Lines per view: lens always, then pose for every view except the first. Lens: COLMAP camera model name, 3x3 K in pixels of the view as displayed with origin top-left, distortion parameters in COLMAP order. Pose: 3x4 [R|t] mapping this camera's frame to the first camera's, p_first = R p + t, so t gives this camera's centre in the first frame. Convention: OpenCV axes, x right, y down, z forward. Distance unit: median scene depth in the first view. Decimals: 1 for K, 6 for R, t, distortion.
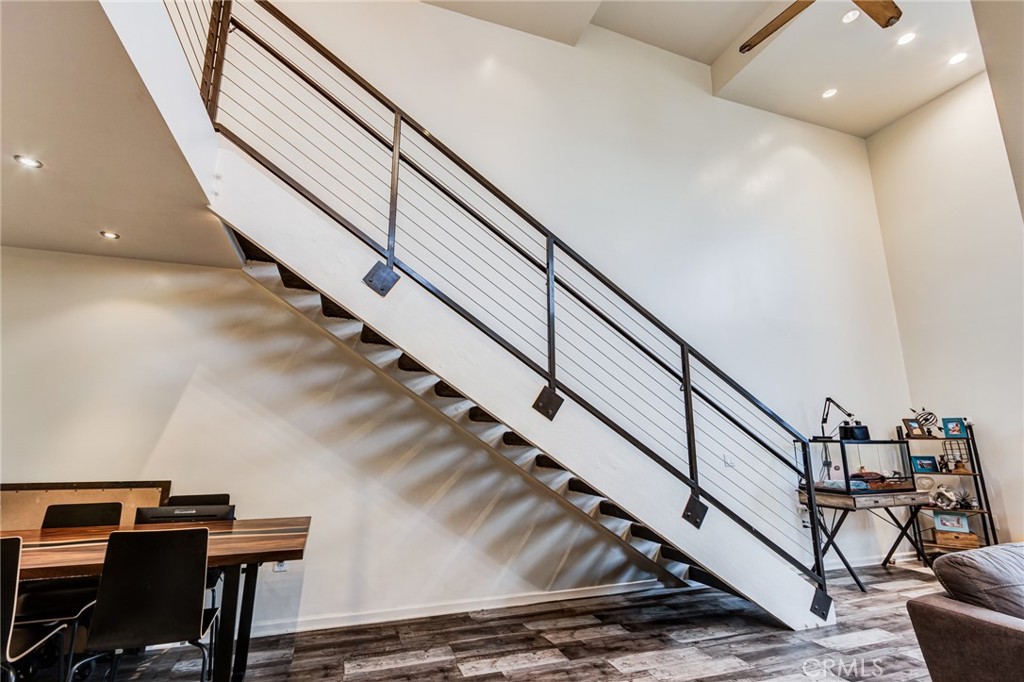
lens RADIAL K [[469.6, 0, 499.1], [0, 469.6, 342.6], [0, 0, 1]] dist [0.006034, -0.001101]
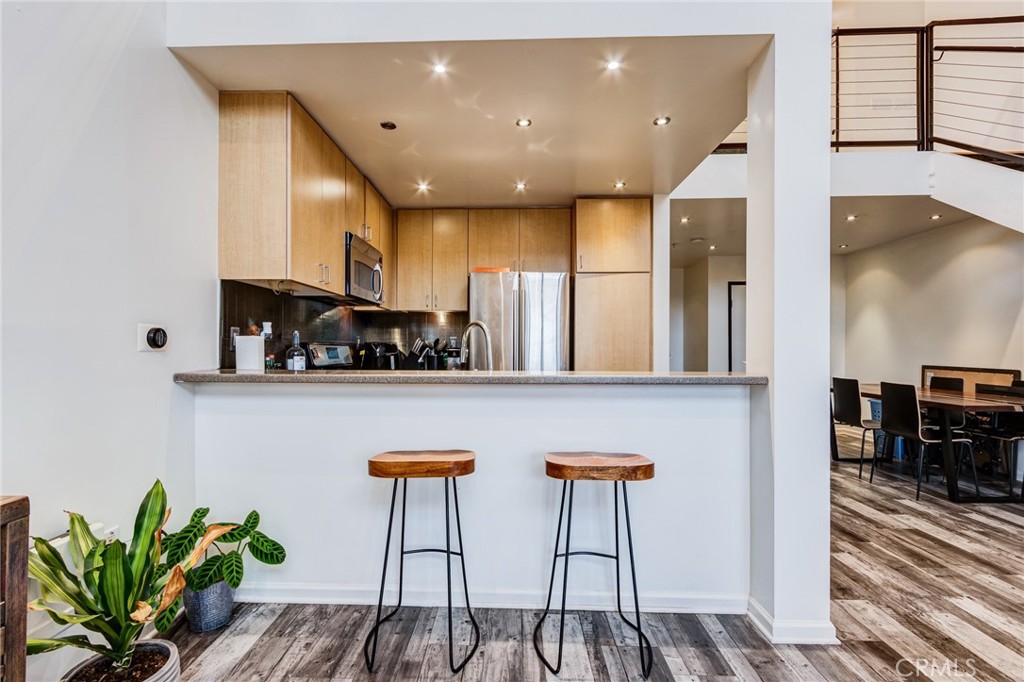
lens RADIAL K [[469.6, 0, 497.5], [0, 469.6, 346.4], [0, 0, 1]] dist [0.006034, -0.001101]
pose [[-0.355741, -0.004029, -0.934576, 1.083829], [0.187457, 0.979361, -0.075576, 0.040336], [0.915592, -0.202078, -0.347644, 0.089491]]
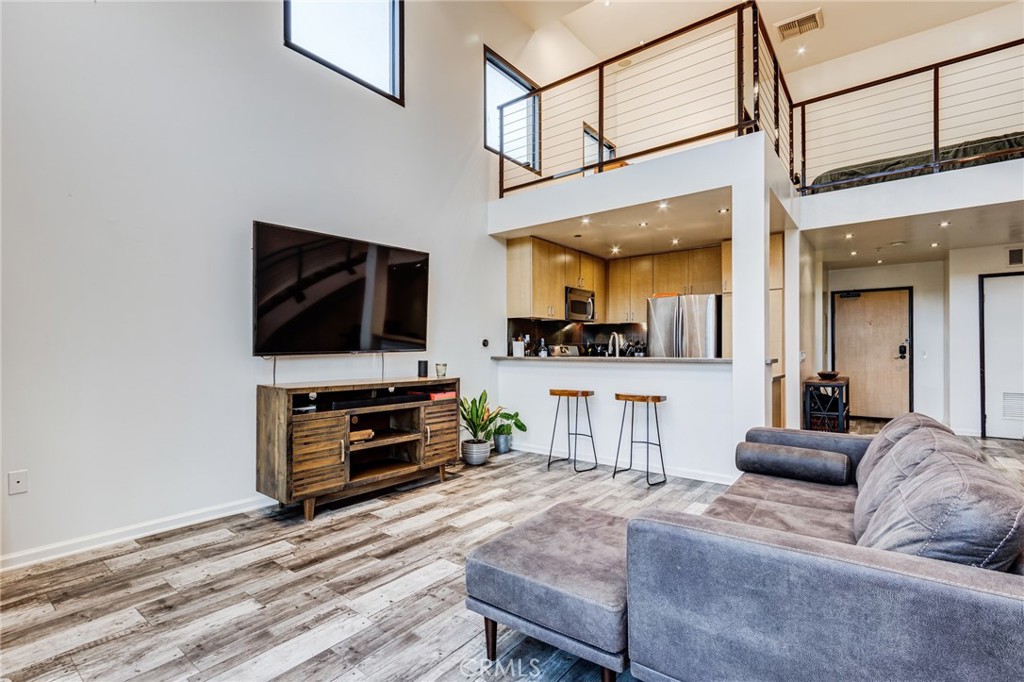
lens RADIAL K [[469.6, 0, 483.9], [0, 469.6, 353.8], [0, 0, 1]] dist [0.006034, -0.001101]
pose [[-0.853127, 0.006692, -0.521660, 1.554196], [0.108594, 0.980294, -0.165019, 0.215732], [0.510276, -0.197431, -0.837042, 0.875982]]
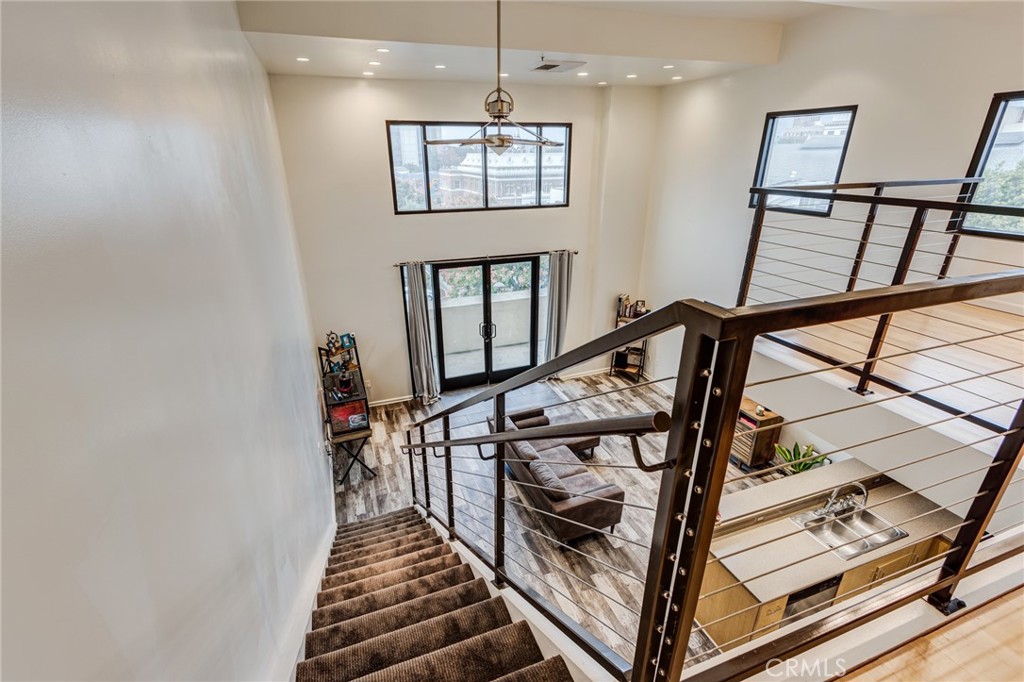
lens RADIAL K [[469.6, 0, 496.2], [0, 469.6, 347.1], [0, 0, 1]] dist [0.006034, -0.001101]
pose [[-0.017837, -0.380987, 0.924408, -0.741545], [-0.196196, 0.907914, 0.370403, -0.724632], [-0.980403, -0.174758, -0.090942, 1.011070]]
